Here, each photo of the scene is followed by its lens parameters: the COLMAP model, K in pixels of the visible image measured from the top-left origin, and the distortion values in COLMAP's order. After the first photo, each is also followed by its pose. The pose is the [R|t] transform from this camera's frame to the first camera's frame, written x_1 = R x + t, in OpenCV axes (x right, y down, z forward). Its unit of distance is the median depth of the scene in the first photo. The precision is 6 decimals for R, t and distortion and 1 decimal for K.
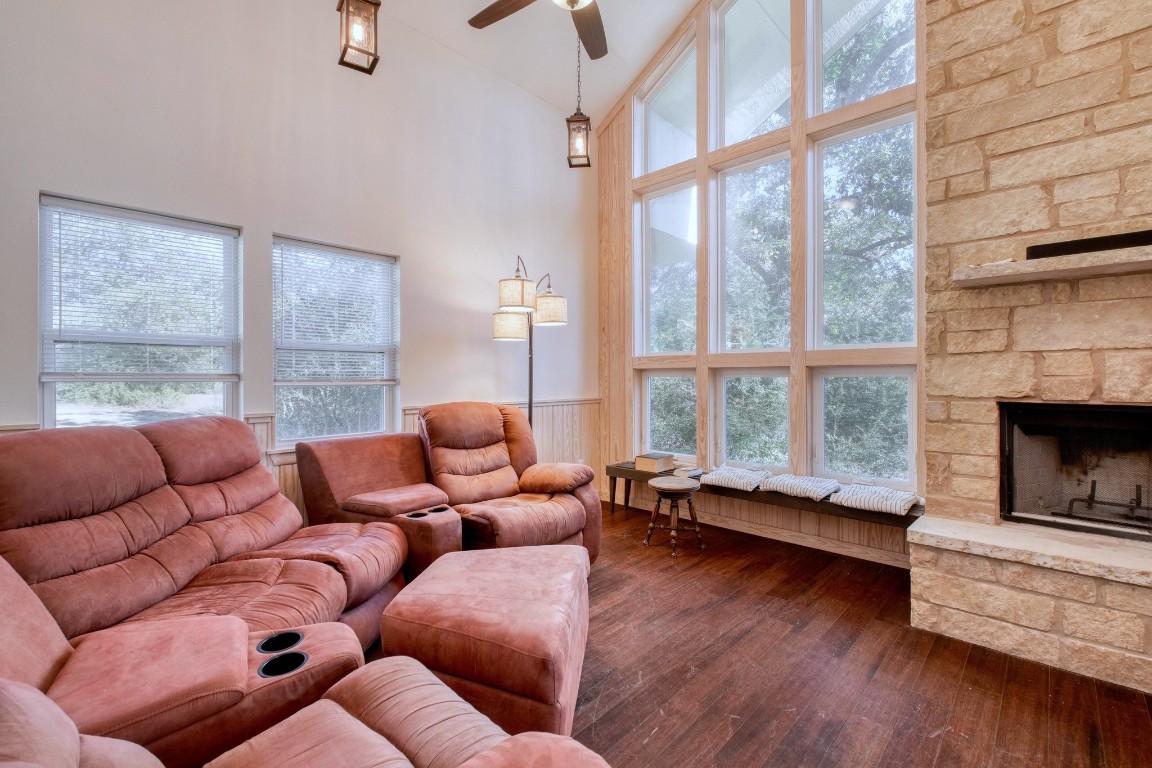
lens RADIAL K [[495.9, 0, 573.8], [0, 495.9, 377.1], [0, 0, 1]] dist [0.003133, -0.003284]
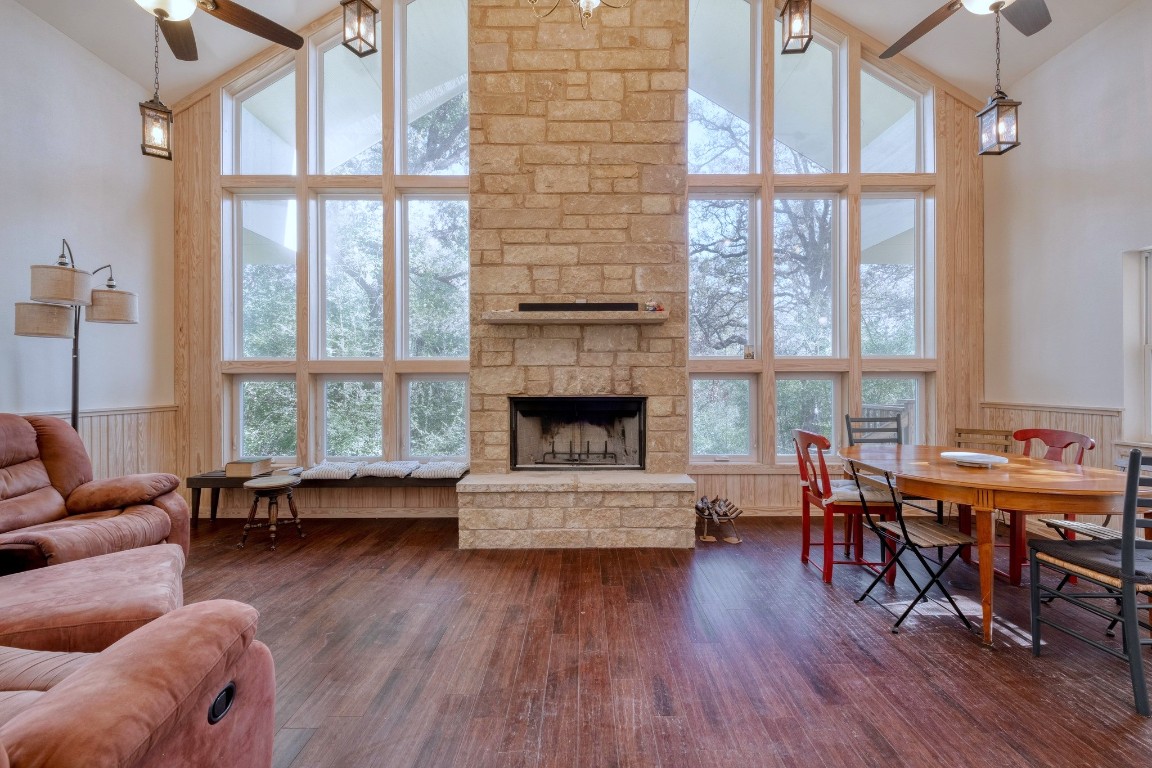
lens RADIAL K [[495.9, 0, 582.4], [0, 495.9, 381.9], [0, 0, 1]] dist [0.003133, -0.003284]
pose [[0.719641, -0.000891, 0.694346, -0.069129], [0.001406, 0.999999, -0.000174, 0.001892], [-0.694345, 0.001101, 0.719641, -0.264134]]
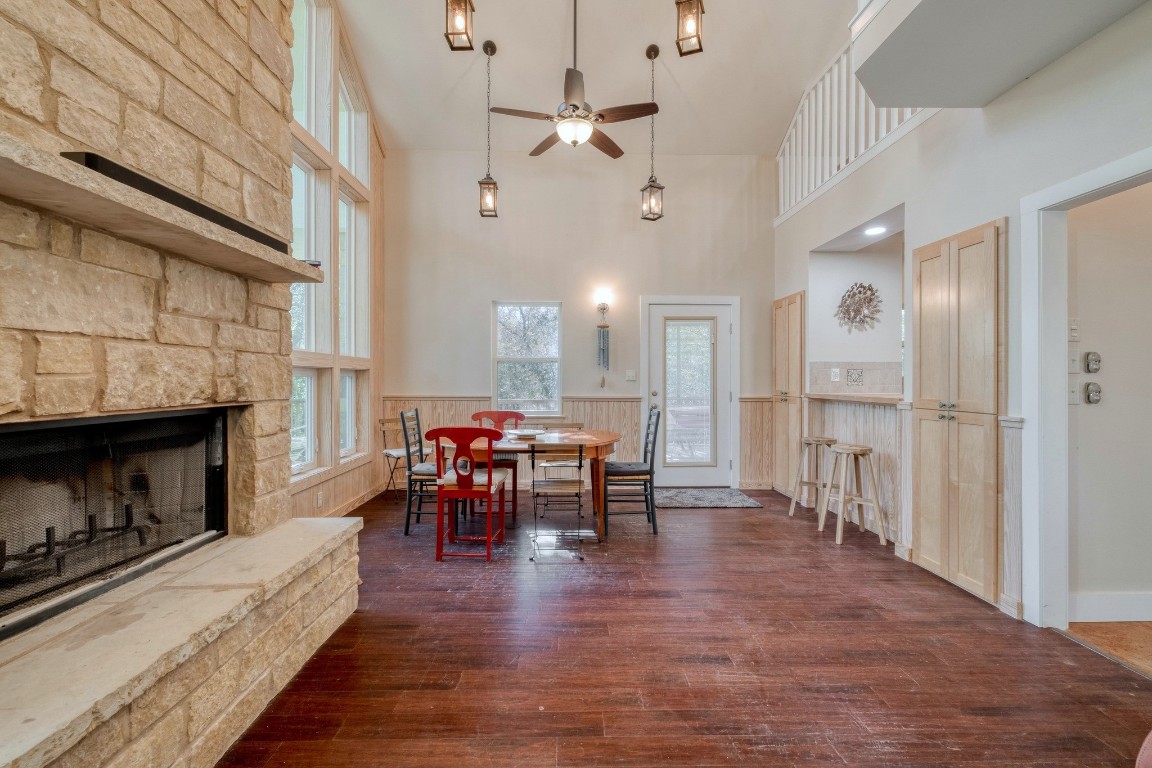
lens RADIAL K [[495.9, 0, 575.6], [0, 495.9, 380.3], [0, 0, 1]] dist [0.003133, -0.003284]
pose [[-0.709031, -0.002034, 0.705174, 0.076652], [-0.000598, 0.999997, 0.002283, 0.002502], [-0.705177, 0.001197, -0.709030, 0.763496]]
